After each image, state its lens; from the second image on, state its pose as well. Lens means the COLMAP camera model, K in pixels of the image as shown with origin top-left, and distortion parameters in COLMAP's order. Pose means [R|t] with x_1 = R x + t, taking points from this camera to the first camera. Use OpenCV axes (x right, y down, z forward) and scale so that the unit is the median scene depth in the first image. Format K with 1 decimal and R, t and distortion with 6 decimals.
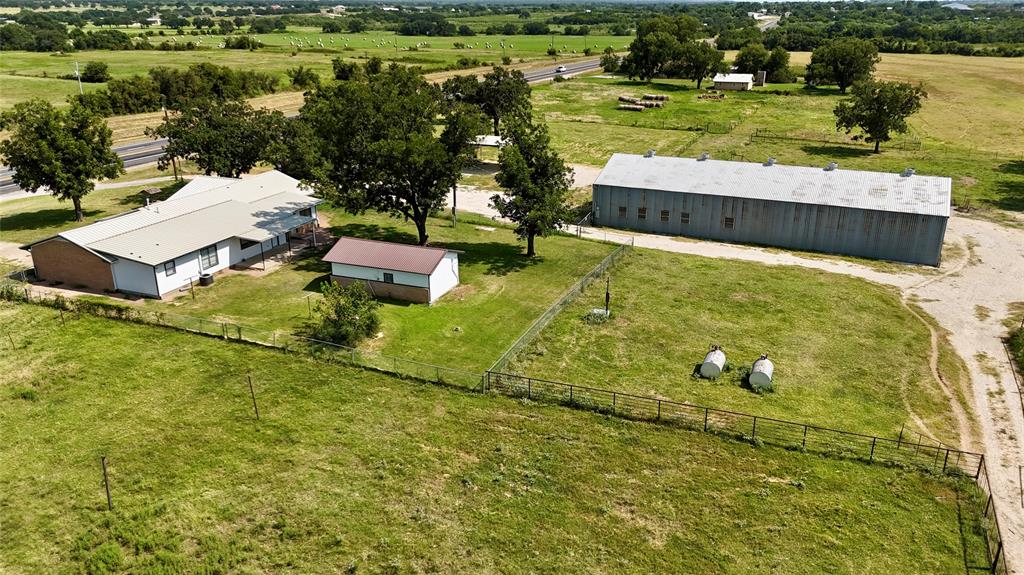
lens RADIAL K [[756.2, 0, 516.1], [0, 756.2, 285.0], [0, 0, 1]] dist [0.049909, -0.043581]
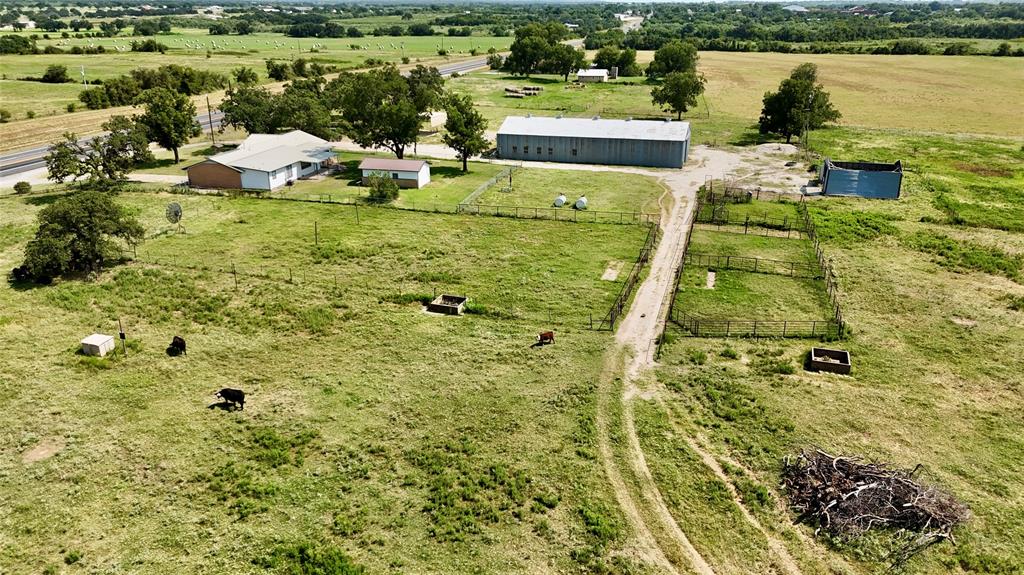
lens RADIAL K [[756.2, 0, 516.1], [0, 756.2, 285.0], [0, 0, 1]] dist [0.049909, -0.043581]
pose [[0.988565, -0.052759, 0.141263, -0.043012], [0.052626, 0.998603, 0.004686, 0.076753], [-0.141312, 0.002802, 0.989961, -0.261585]]
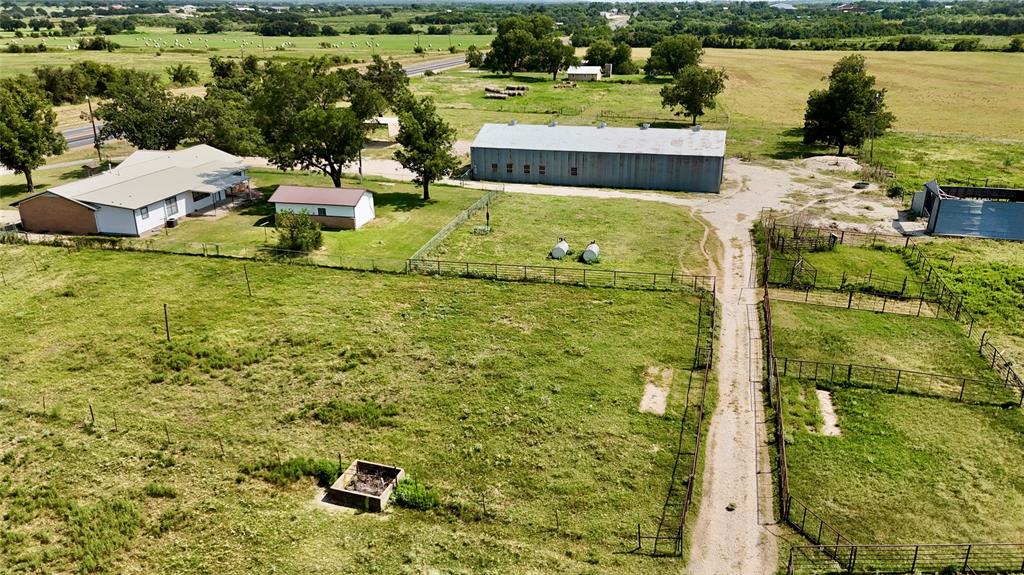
lens RADIAL K [[756.2, 0, 516.1], [0, 756.2, 285.0], [0, 0, 1]] dist [0.049909, -0.043581]
pose [[0.985179, -0.061854, 0.159987, -0.015487], [0.061852, 0.998073, 0.004997, 0.037572], [-0.159988, 0.004973, 0.987107, -0.103523]]
